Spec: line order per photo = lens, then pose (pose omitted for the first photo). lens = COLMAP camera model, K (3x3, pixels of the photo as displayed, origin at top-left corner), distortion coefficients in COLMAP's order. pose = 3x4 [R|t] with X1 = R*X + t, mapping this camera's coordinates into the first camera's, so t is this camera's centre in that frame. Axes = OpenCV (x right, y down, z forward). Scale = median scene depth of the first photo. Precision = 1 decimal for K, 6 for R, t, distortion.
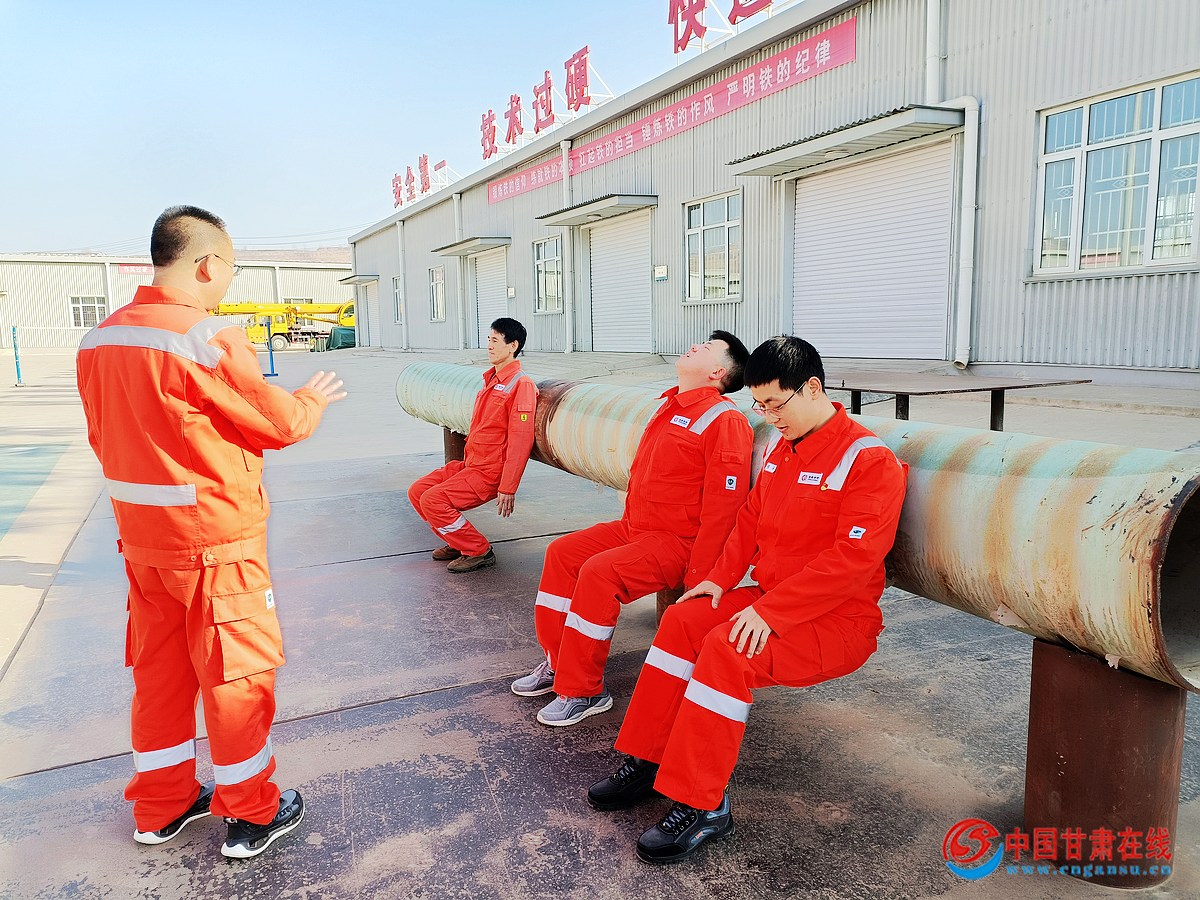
lens RADIAL K [[884.2, 0, 600.0], [0, 884.2, 450.0], [0, 0, 1]] dist [0.044359, -0.006351]
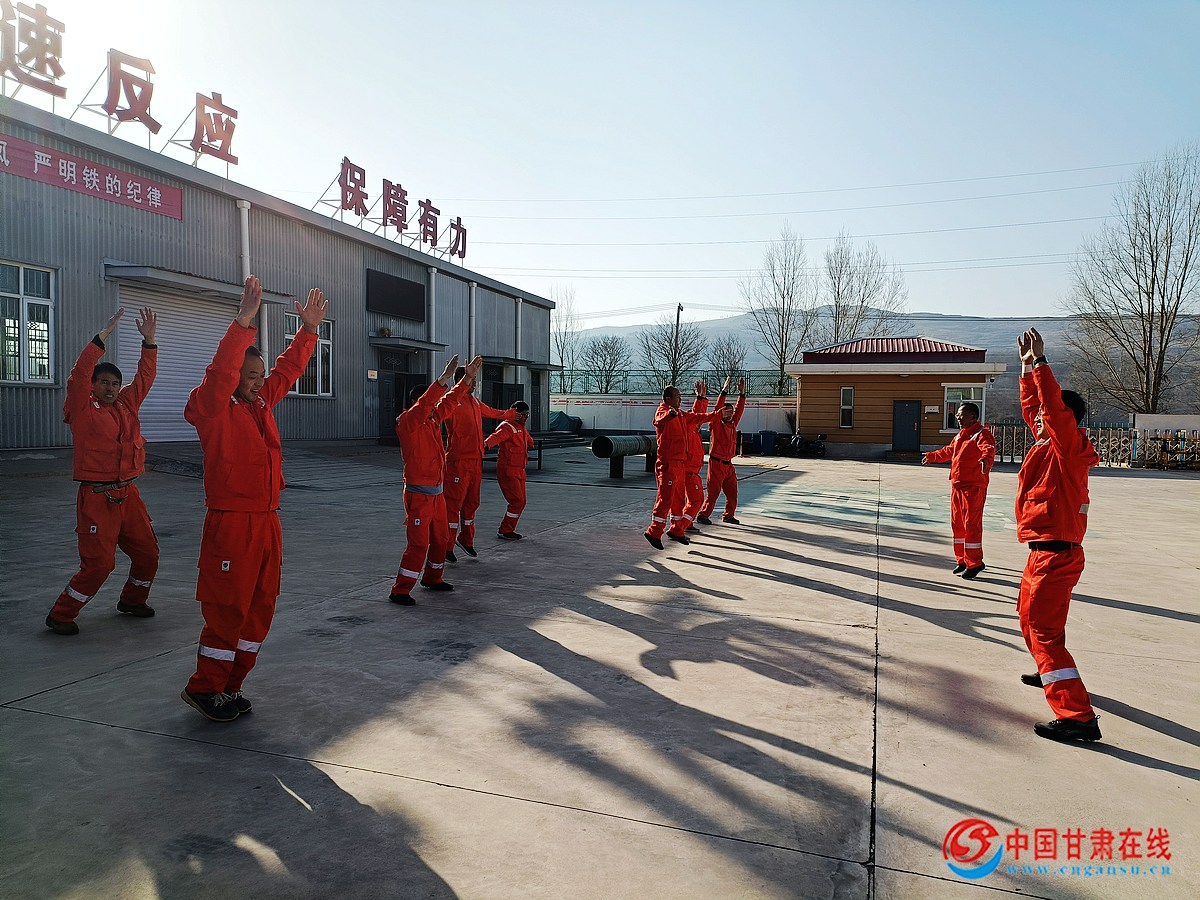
lens RADIAL K [[884.2, 0, 600.0], [0, 884.2, 450.0], [0, 0, 1]] dist [0.044359, -0.006351]
pose [[-0.724383, -0.029250, 0.688777, -0.961260], [0.080941, 0.988581, 0.127106, -0.185079], [-0.684630, 0.147824, -0.713744, 1.366644]]
